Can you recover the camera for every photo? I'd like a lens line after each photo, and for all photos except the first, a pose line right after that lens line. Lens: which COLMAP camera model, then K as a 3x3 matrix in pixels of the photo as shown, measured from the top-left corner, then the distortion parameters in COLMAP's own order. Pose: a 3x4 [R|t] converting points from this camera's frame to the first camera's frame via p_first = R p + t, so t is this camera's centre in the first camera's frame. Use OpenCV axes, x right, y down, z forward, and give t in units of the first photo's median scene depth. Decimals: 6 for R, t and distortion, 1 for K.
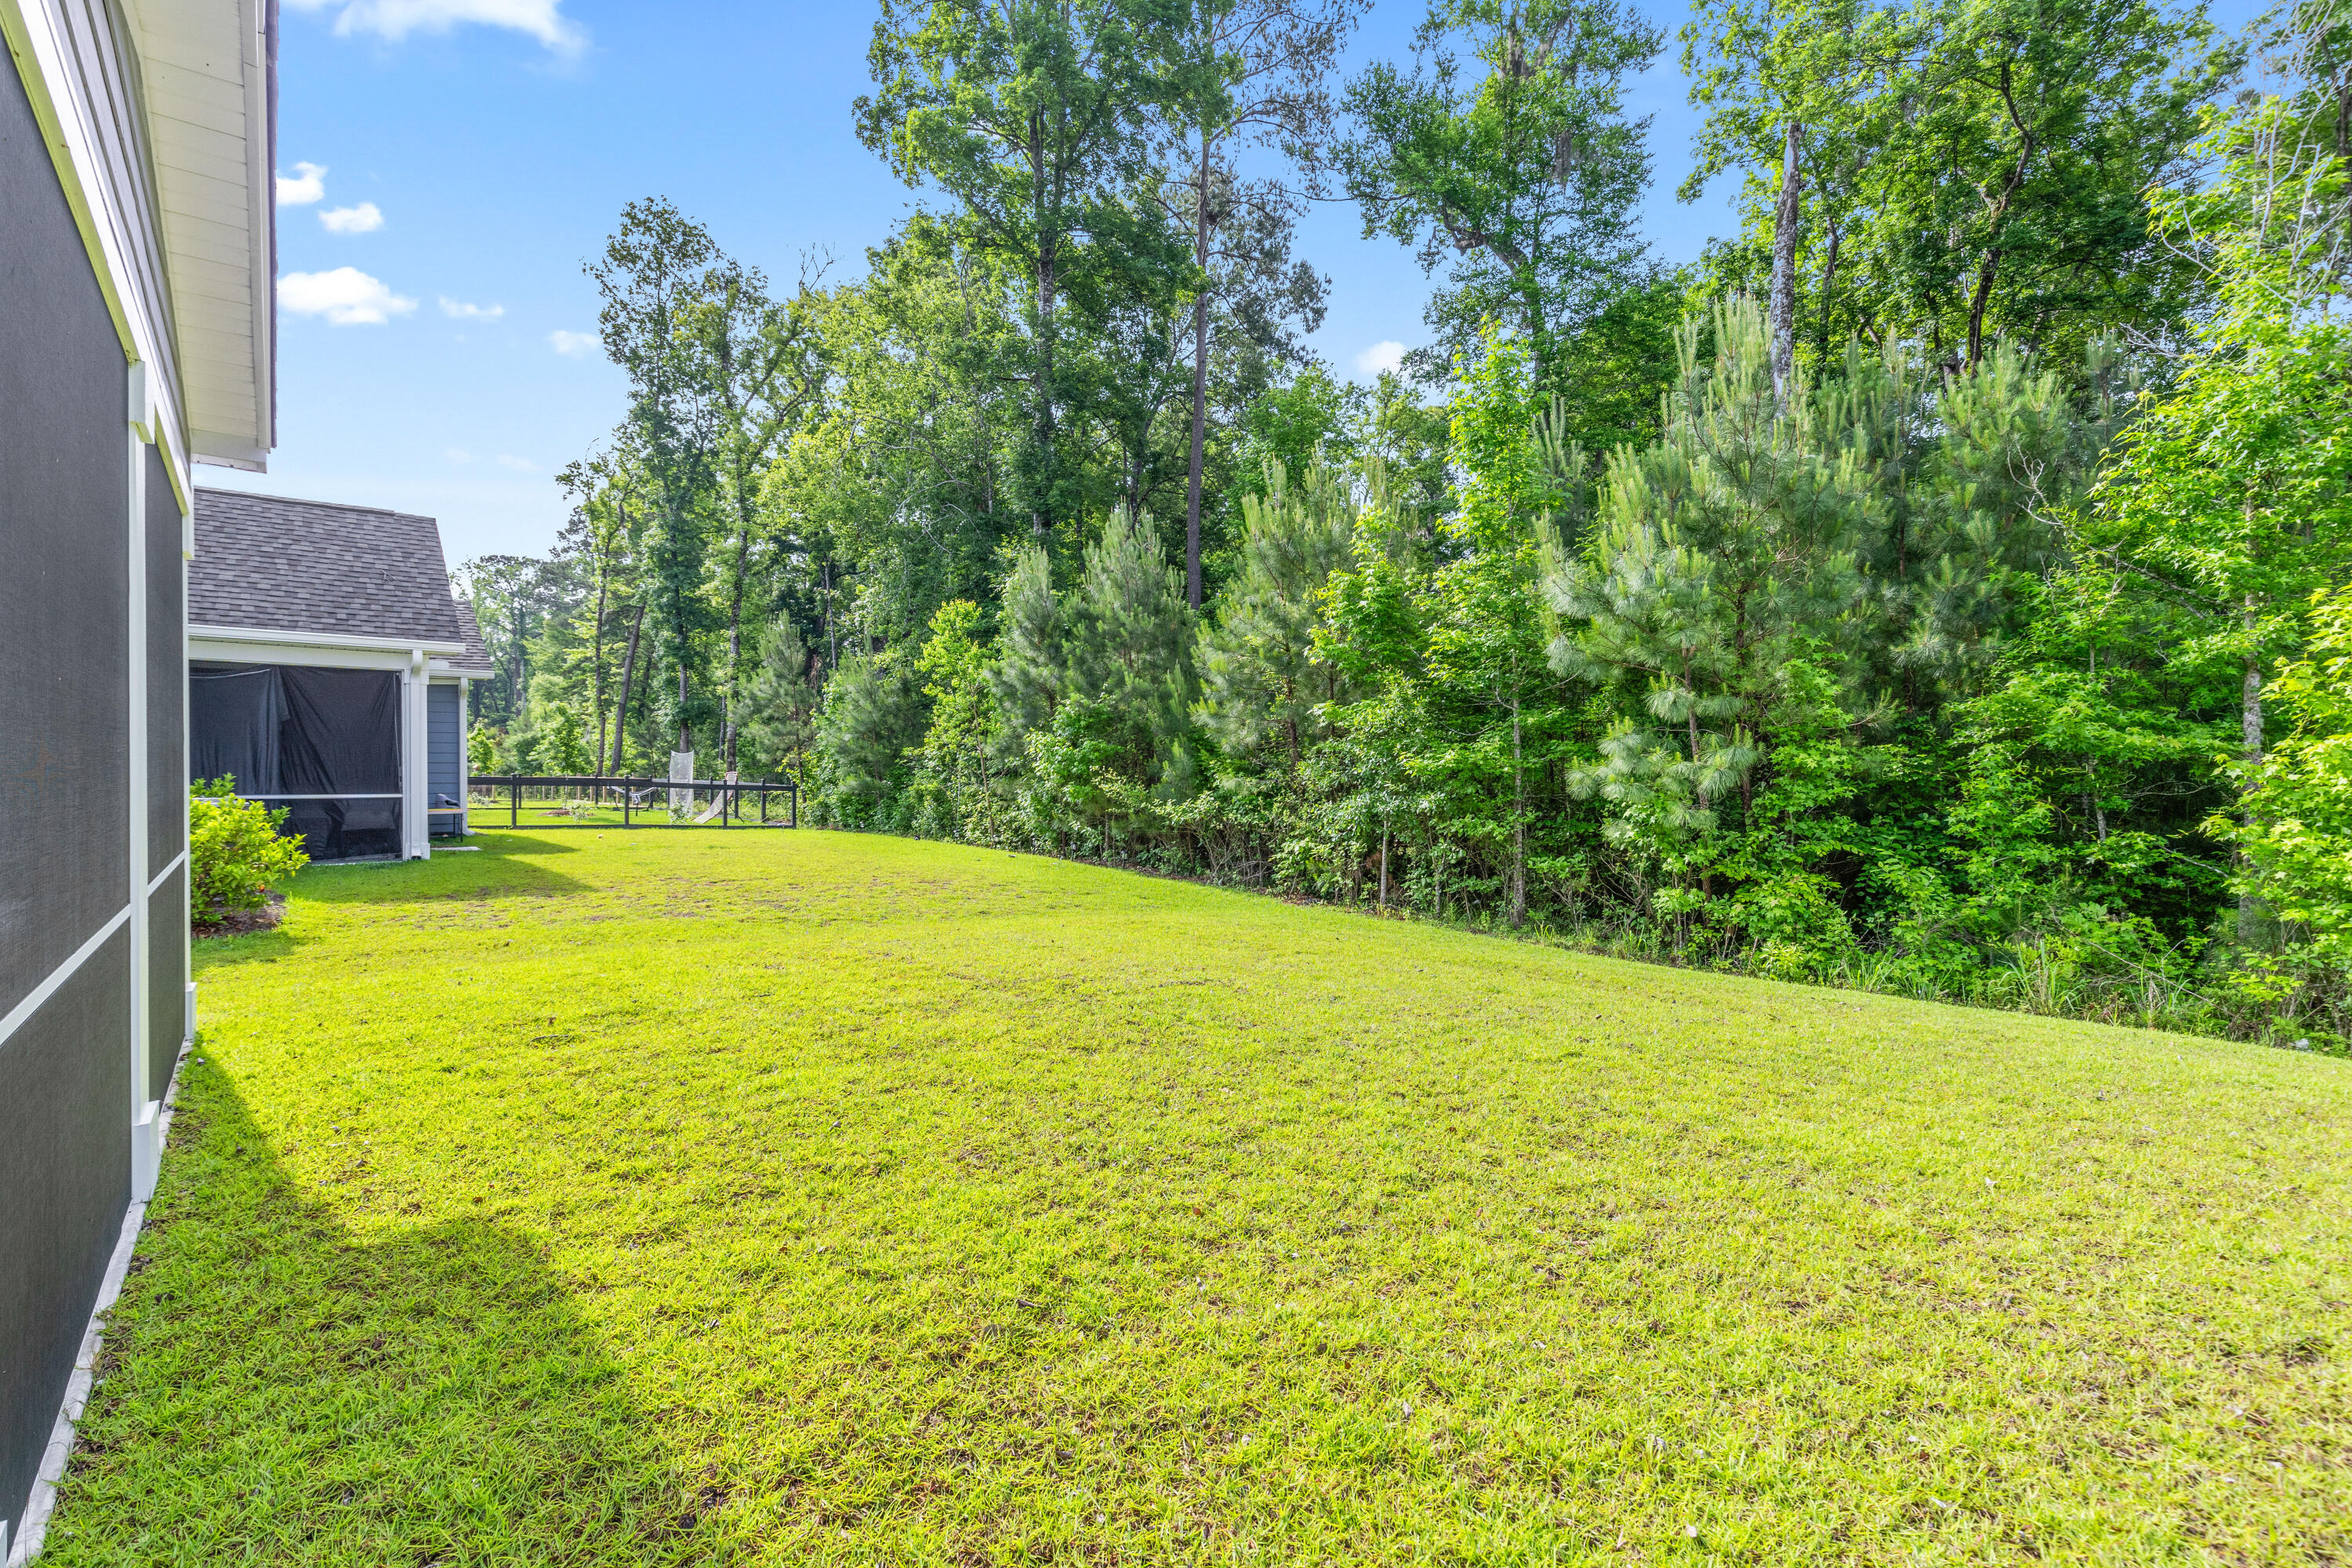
lens RADIAL K [[1058.5, 0, 1182.6], [0, 1058.5, 775.7], [0, 0, 1]] dist [0.010478, -0.002999]
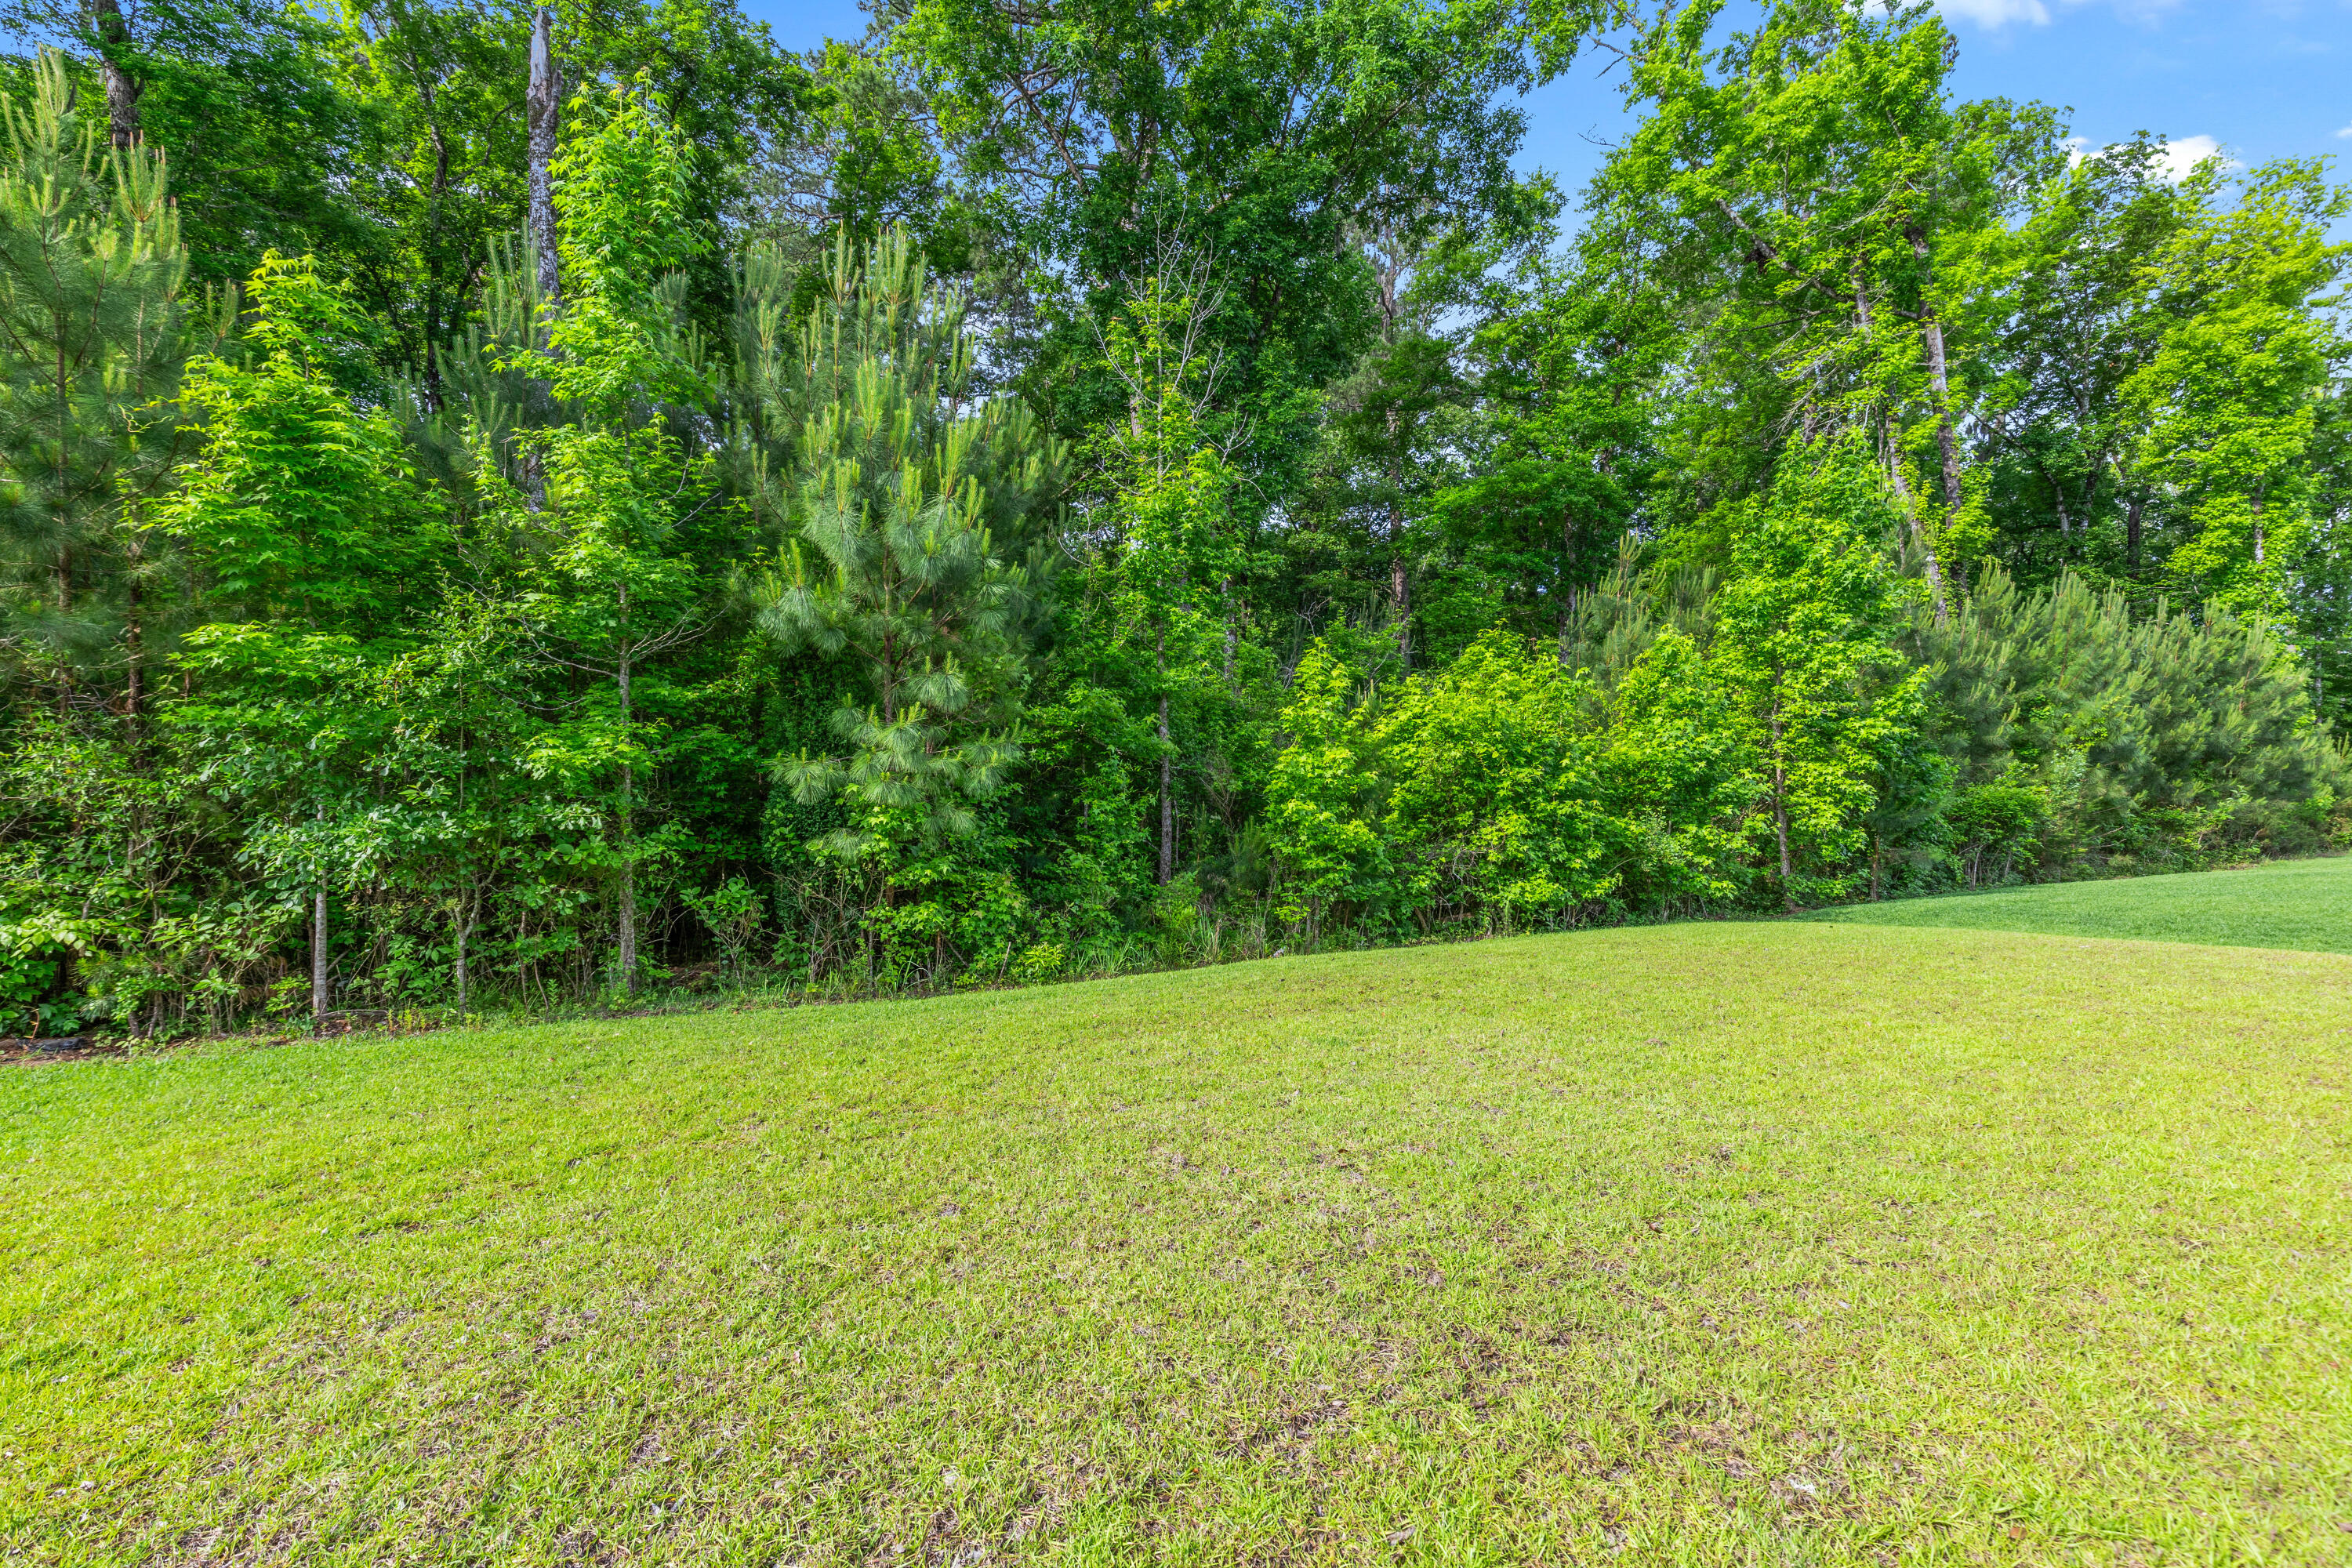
lens RADIAL K [[1058.5, 0, 1179.5], [0, 1058.5, 787.6], [0, 0, 1]] dist [0.010478, -0.002999]
pose [[0.197389, -0.014482, 0.980218, -0.182992], [0.002912, 0.999895, 0.014186, -0.000461], [-0.980321, 0.000054, 0.197410, 0.331392]]
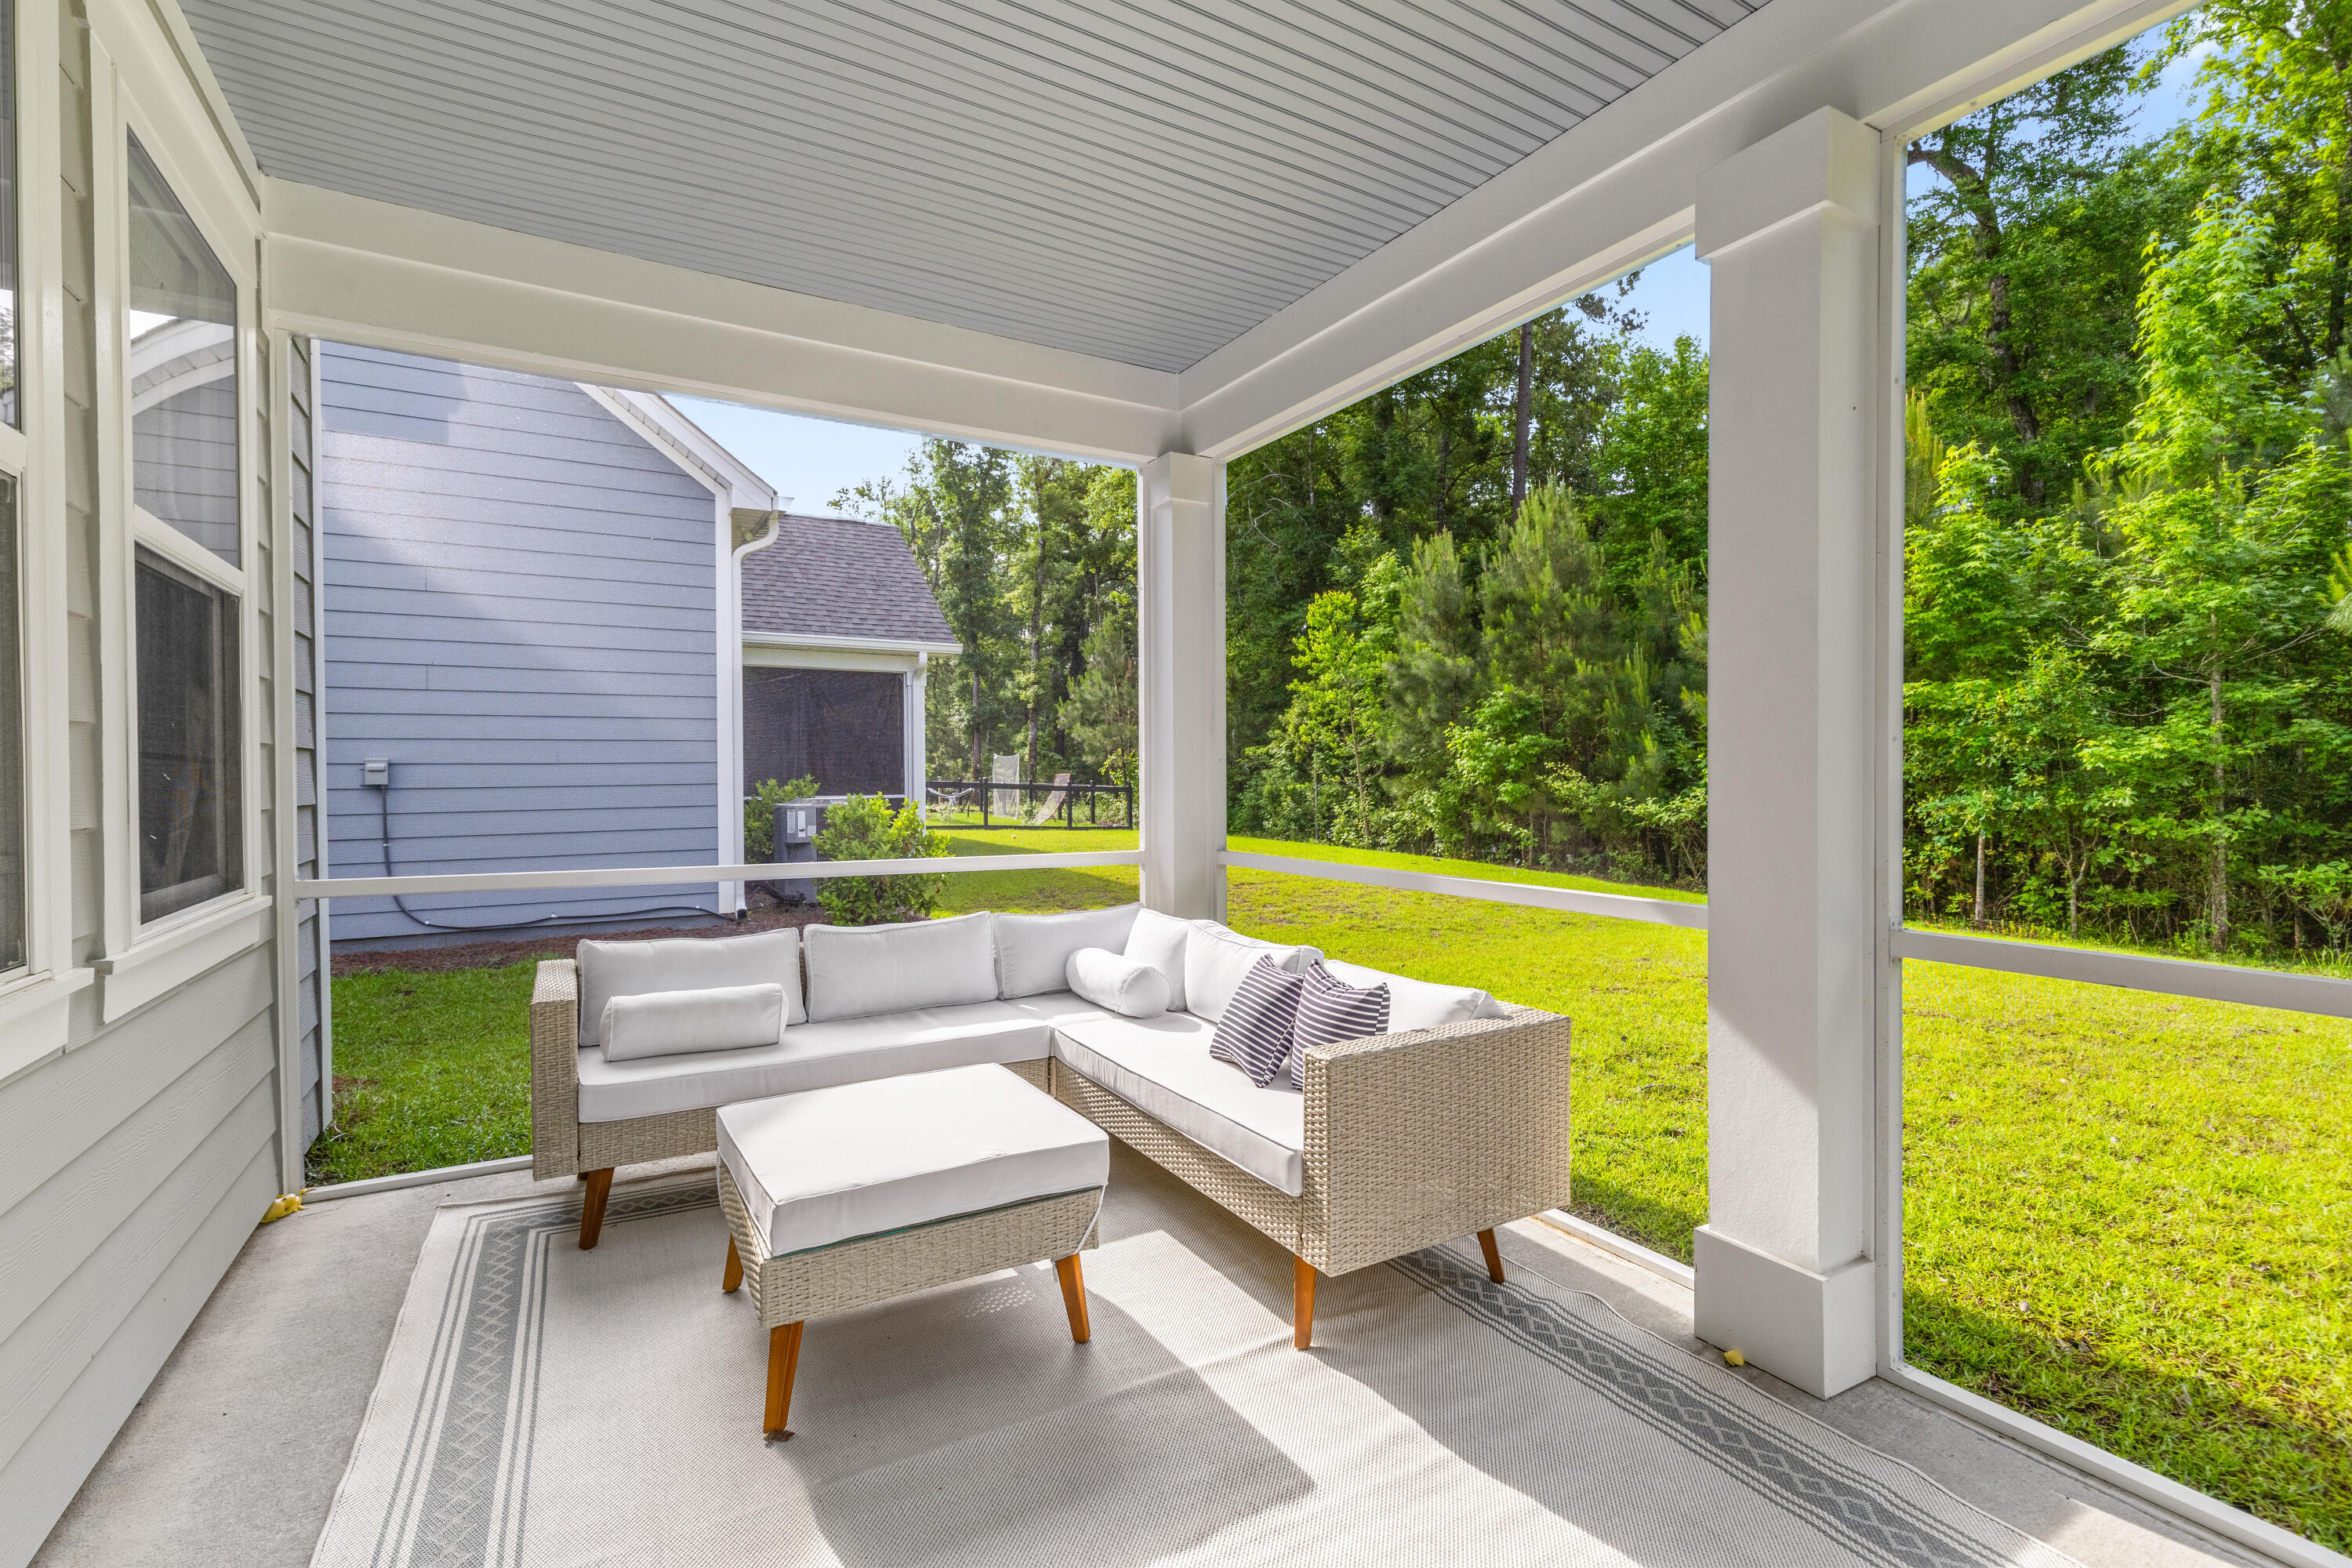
lens RADIAL K [[1058.5, 0, 1173.3], [0, 1058.5, 780.9], [0, 0, 1]] dist [0.010478, -0.002999]
pose [[0.983308, -0.005541, -0.181866, -0.206949], [0.005850, 0.999982, 0.001163, 0.003804], [0.181857, -0.002208, 0.983323, 0.033480]]
